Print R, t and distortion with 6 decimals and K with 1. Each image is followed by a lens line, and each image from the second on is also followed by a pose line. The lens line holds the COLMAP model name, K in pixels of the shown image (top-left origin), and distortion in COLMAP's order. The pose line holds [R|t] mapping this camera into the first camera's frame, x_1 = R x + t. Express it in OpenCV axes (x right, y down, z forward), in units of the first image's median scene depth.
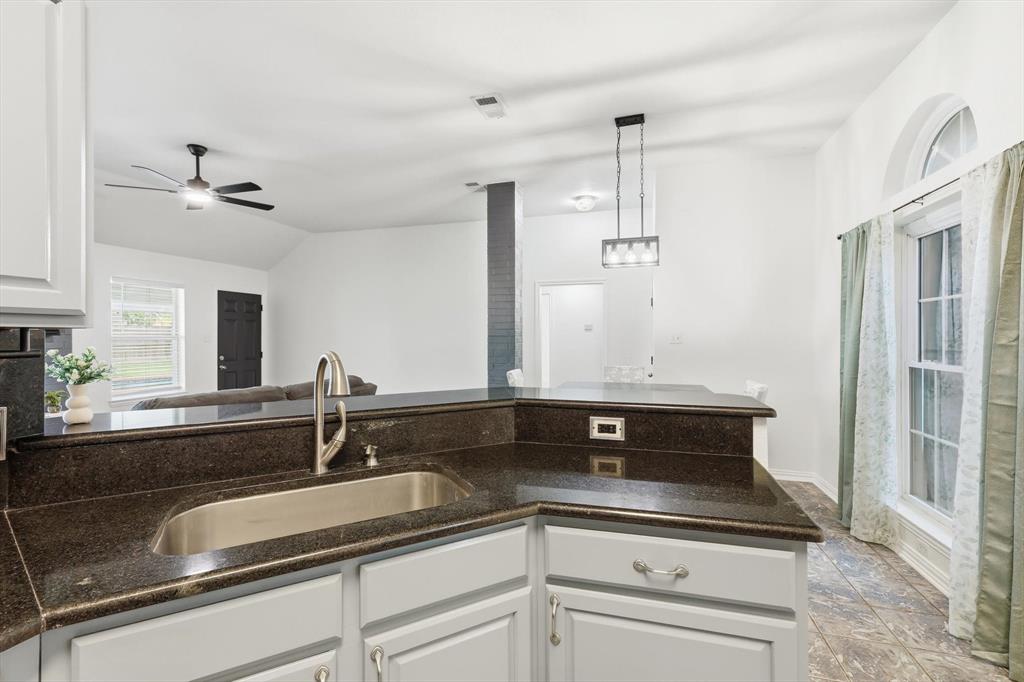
lens RADIAL K [[449.1, 0, 512.6], [0, 449.1, 335.5], [0, 0, 1]] dist [0.003775, 0.000457]
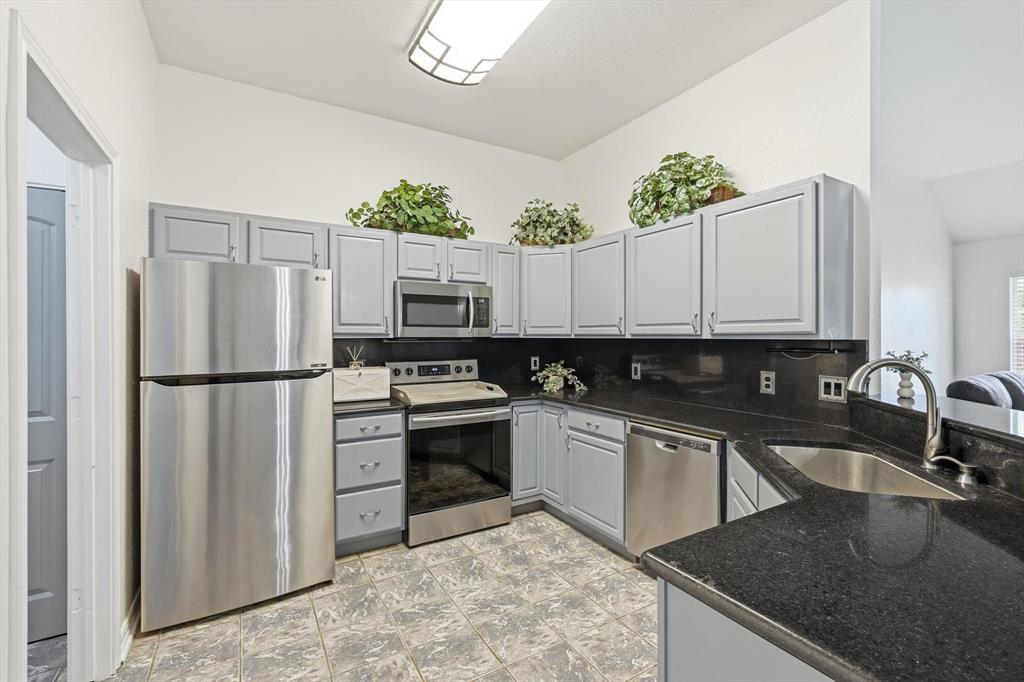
lens RADIAL K [[449.1, 0, 512.6], [0, 449.1, 335.5], [0, 0, 1]] dist [0.003775, 0.000457]
pose [[-0.684878, 0.001051, -0.728657, 0.383351], [0.002225, 0.999997, -0.000650, -0.009448], [0.728654, -0.002067, -0.684879, 0.349321]]
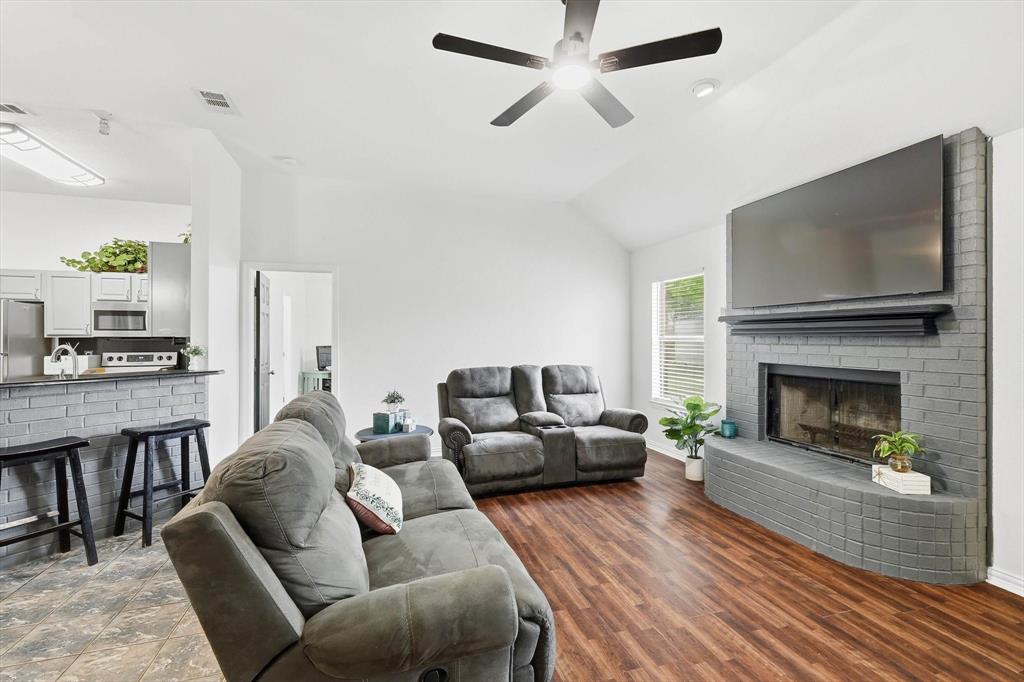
lens RADIAL K [[449.1, 0, 512.6], [0, 449.1, 335.5], [0, 0, 1]] dist [0.003775, 0.000457]
pose [[-0.833838, -0.003758, -0.551997, -0.345642], [0.002723, 0.999937, -0.010921, 0.006613], [0.552003, -0.010609, -0.833775, 1.411487]]
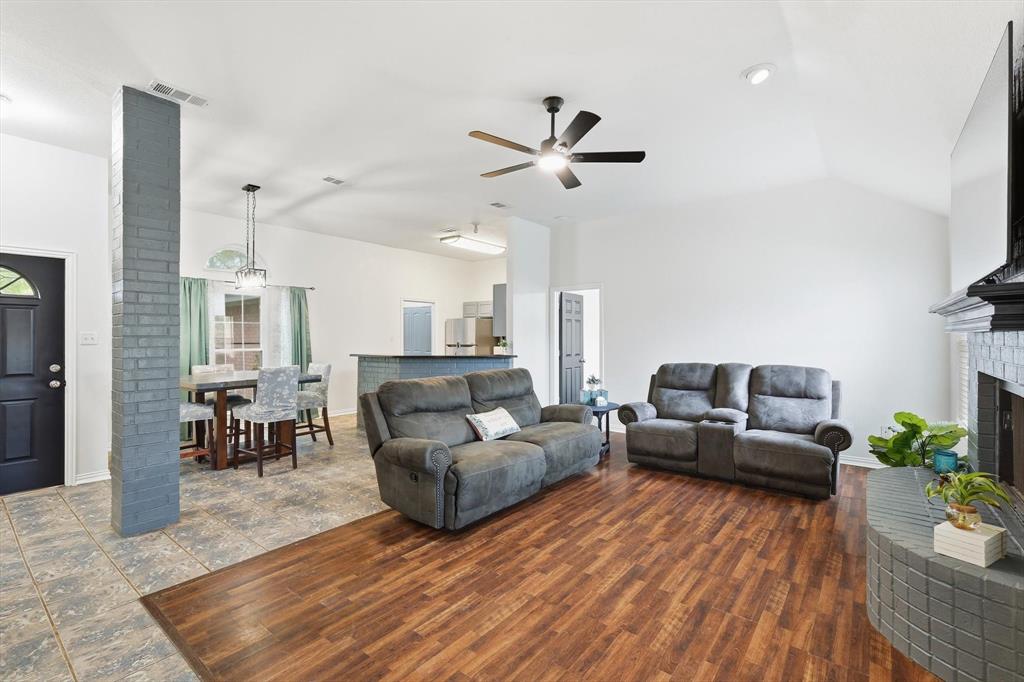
lens RADIAL K [[449.1, 0, 512.6], [0, 449.1, 335.5], [0, 0, 1]] dist [0.003775, 0.000457]
pose [[-0.925330, 0.003163, 0.379150, -0.936785], [-0.000260, 0.999960, -0.008975, 0.009144], [-0.379163, -0.008403, -0.925292, 1.771303]]
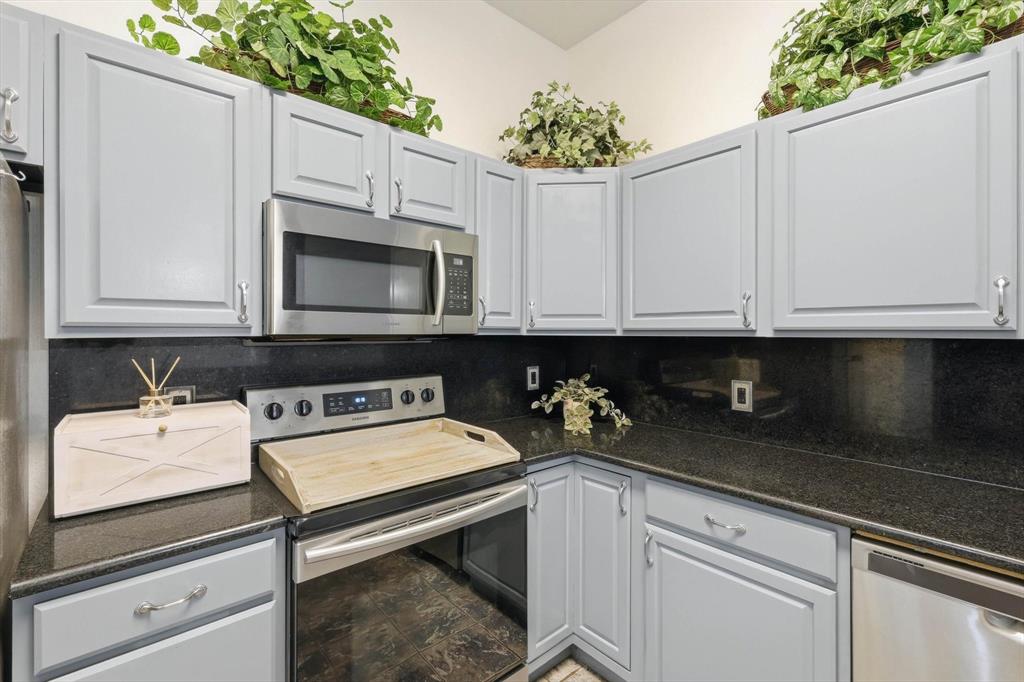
lens RADIAL K [[450.3, 0, 512.5], [0, 450.3, 331.6], [0, 0, 1]] dist [0.002016, 0.000369]
pose [[-0.543186, 0.000610, -0.839612, 0.128667], [0.001316, 0.999999, -0.000125, -0.009505], [0.839612, -0.001173, -0.543186, -0.009002]]
